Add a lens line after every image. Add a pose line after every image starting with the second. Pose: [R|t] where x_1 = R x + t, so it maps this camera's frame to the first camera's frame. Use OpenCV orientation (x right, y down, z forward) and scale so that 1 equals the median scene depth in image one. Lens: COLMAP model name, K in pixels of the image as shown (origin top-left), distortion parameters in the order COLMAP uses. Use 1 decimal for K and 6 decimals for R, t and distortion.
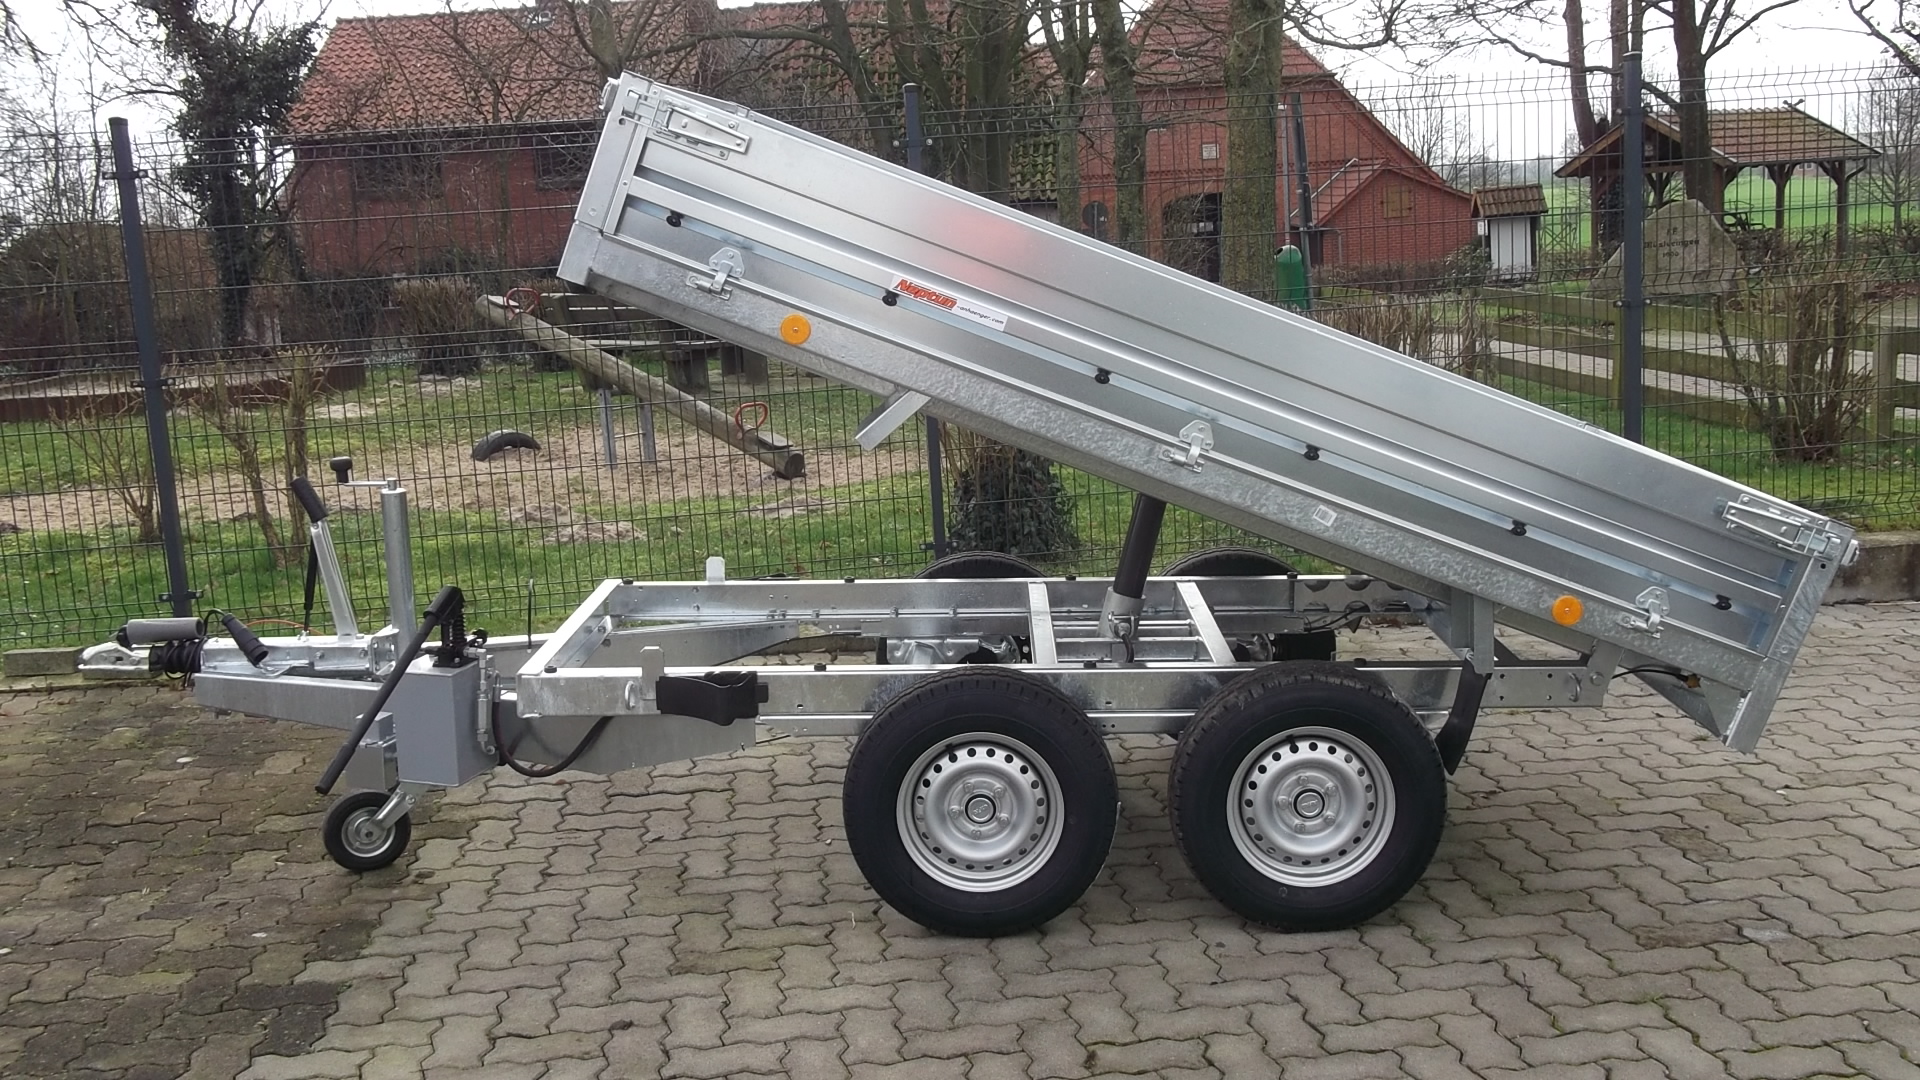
lens RADIAL K [[1876.6, 0, 973.5], [0, 1876.6, 525.9], [0, 0, 1]] dist [0.006442, 0.000000]
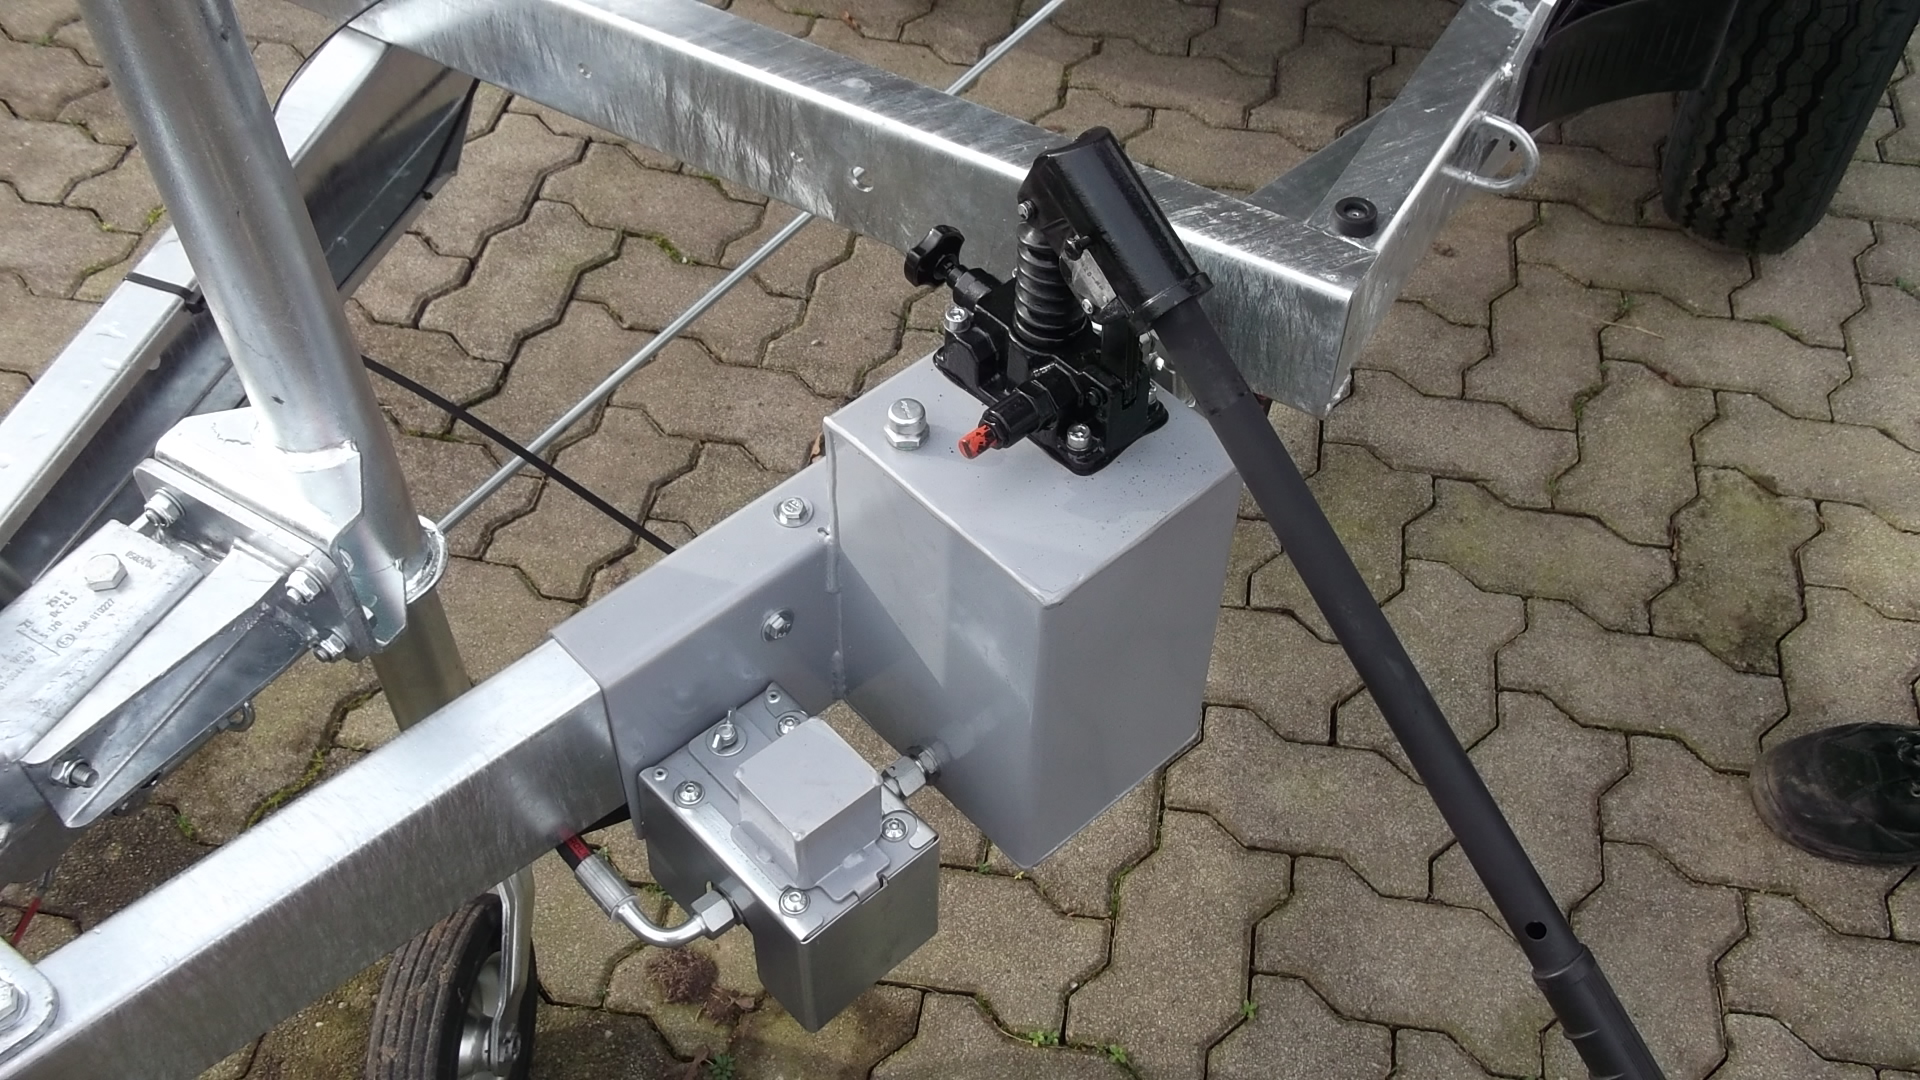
lens RADIAL K [[1876.6, 0, 966.3], [0, 1876.6, 533.3], [0, 0, 1]] dist [0.006442, 0.000000]
pose [[0.492242, -0.626546, 0.604266, -0.443788], [0.133280, 0.740258, 0.658980, -0.074064], [-0.860194, -0.243841, 0.447893, 0.904153]]
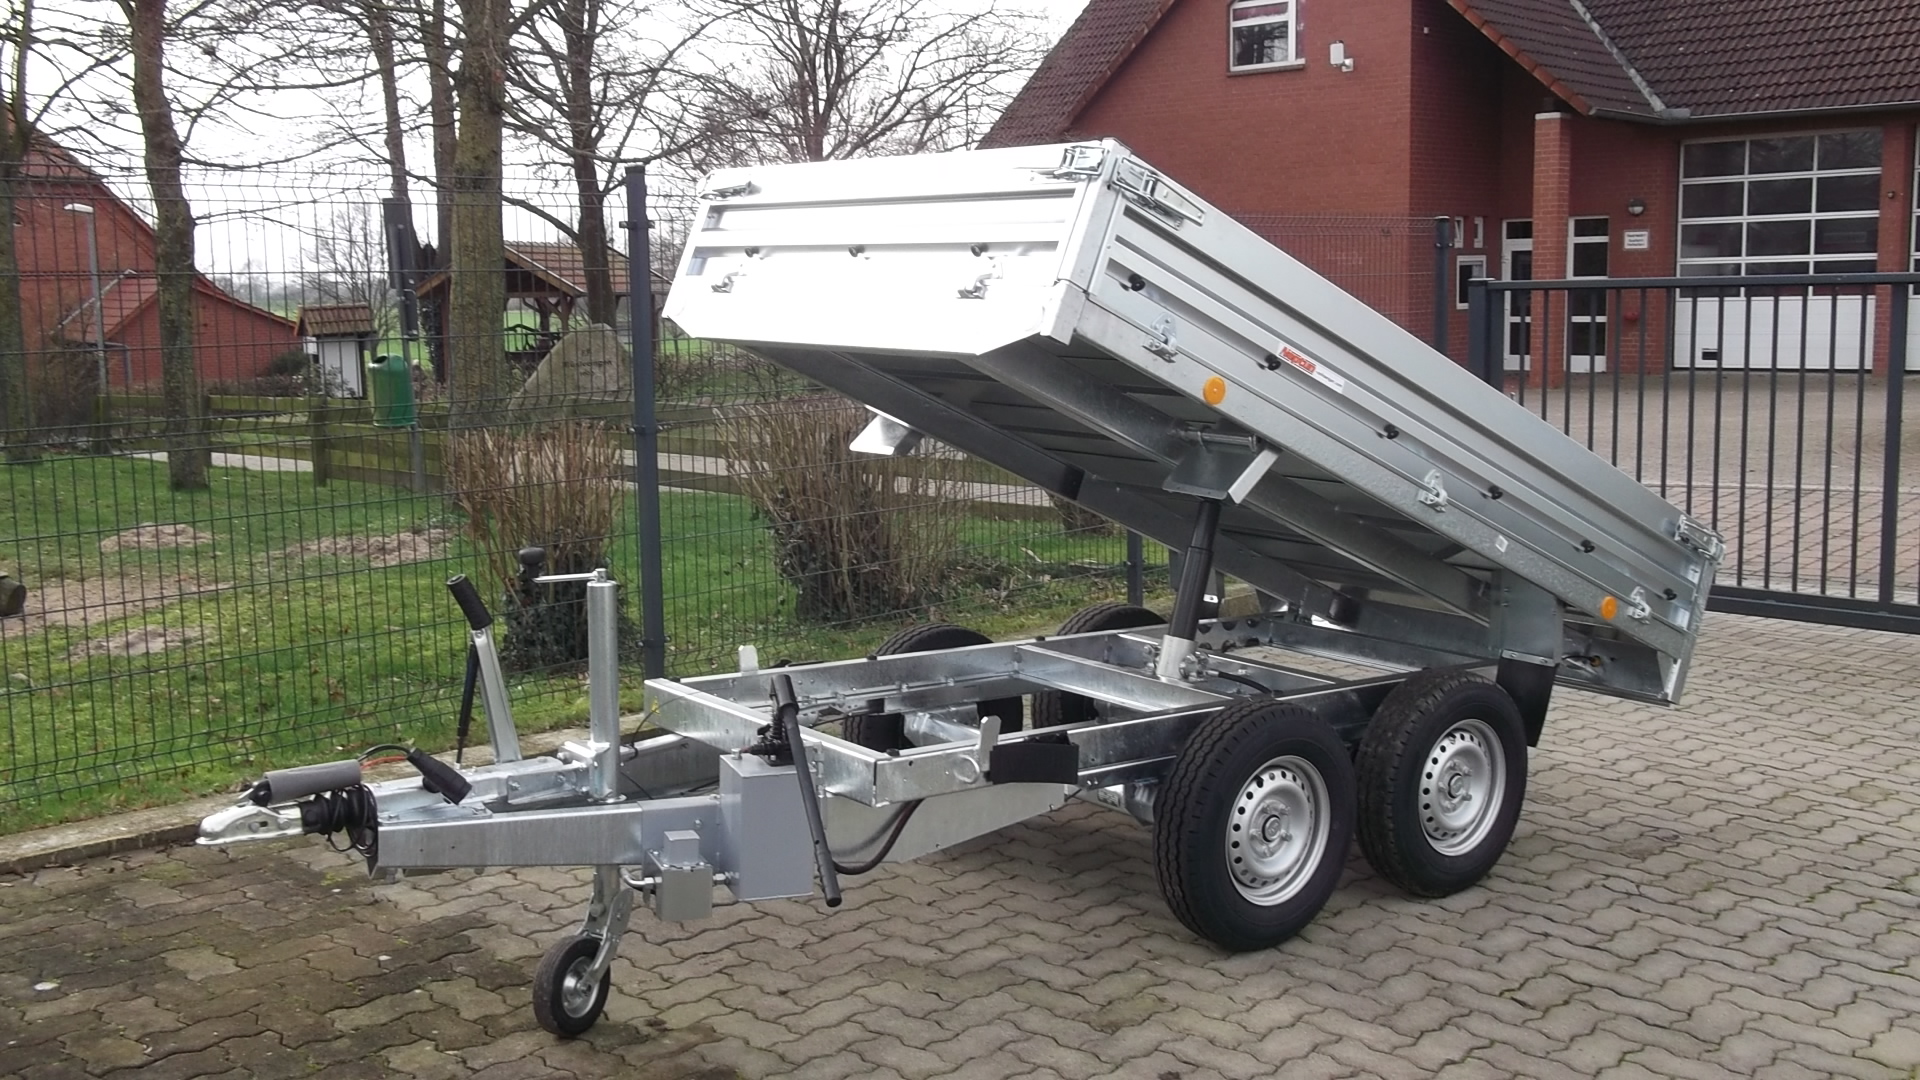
lens RADIAL K [[1876.6, 0, 986.2], [0, 1876.6, 511.1], [0, 0, 1]] dist [0.006442, 0.000000]
pose [[0.766471, -0.031645, 0.641499, -0.781769], [0.079449, 0.995786, -0.045806, 0.002420], [-0.637346, 0.086075, 0.765755, 0.233838]]
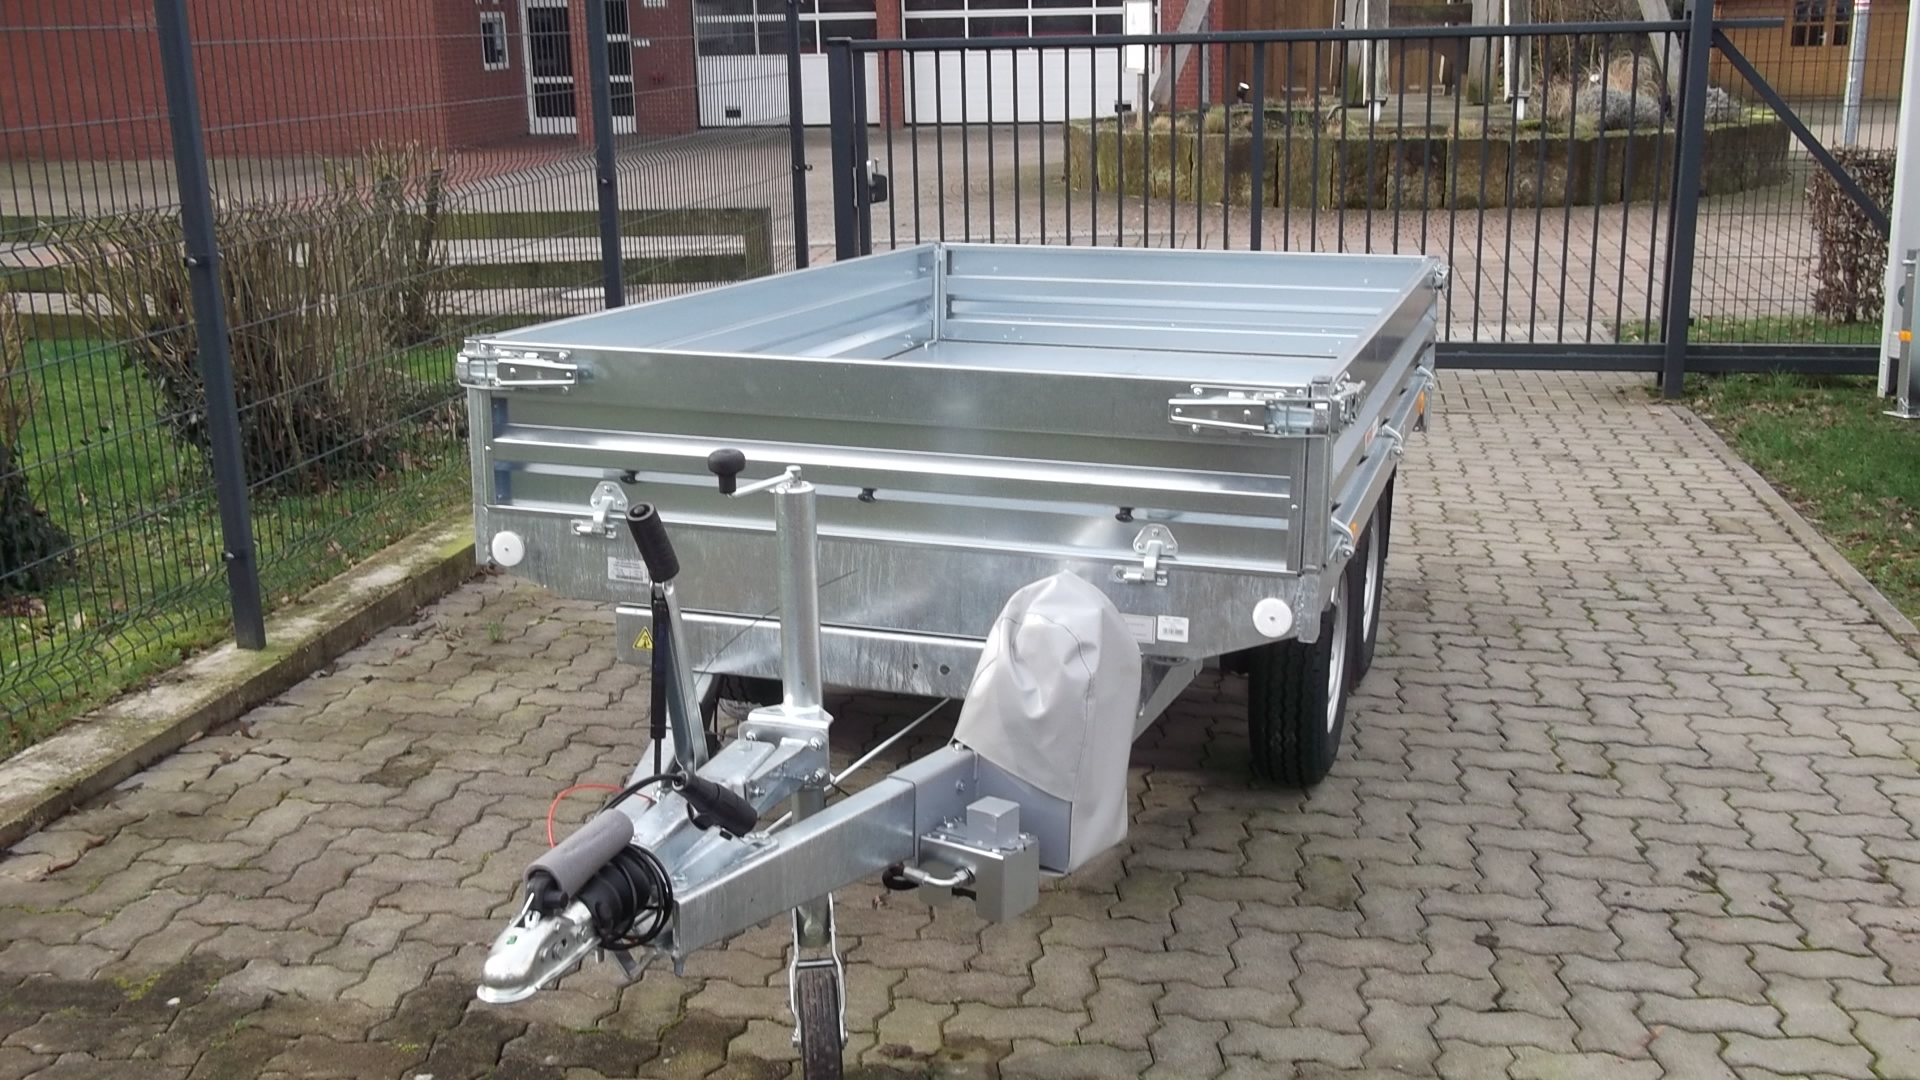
lens RADIAL K [[1876.6, 0, 974.7], [0, 1876.6, 547.2], [0, 0, 1]] dist [0.006442, 0.000000]
pose [[0.282158, -0.209042, 0.936316, -0.925434], [0.166383, 0.971845, 0.166834, -0.095224], [-0.944830, 0.108714, 0.308995, 0.814642]]
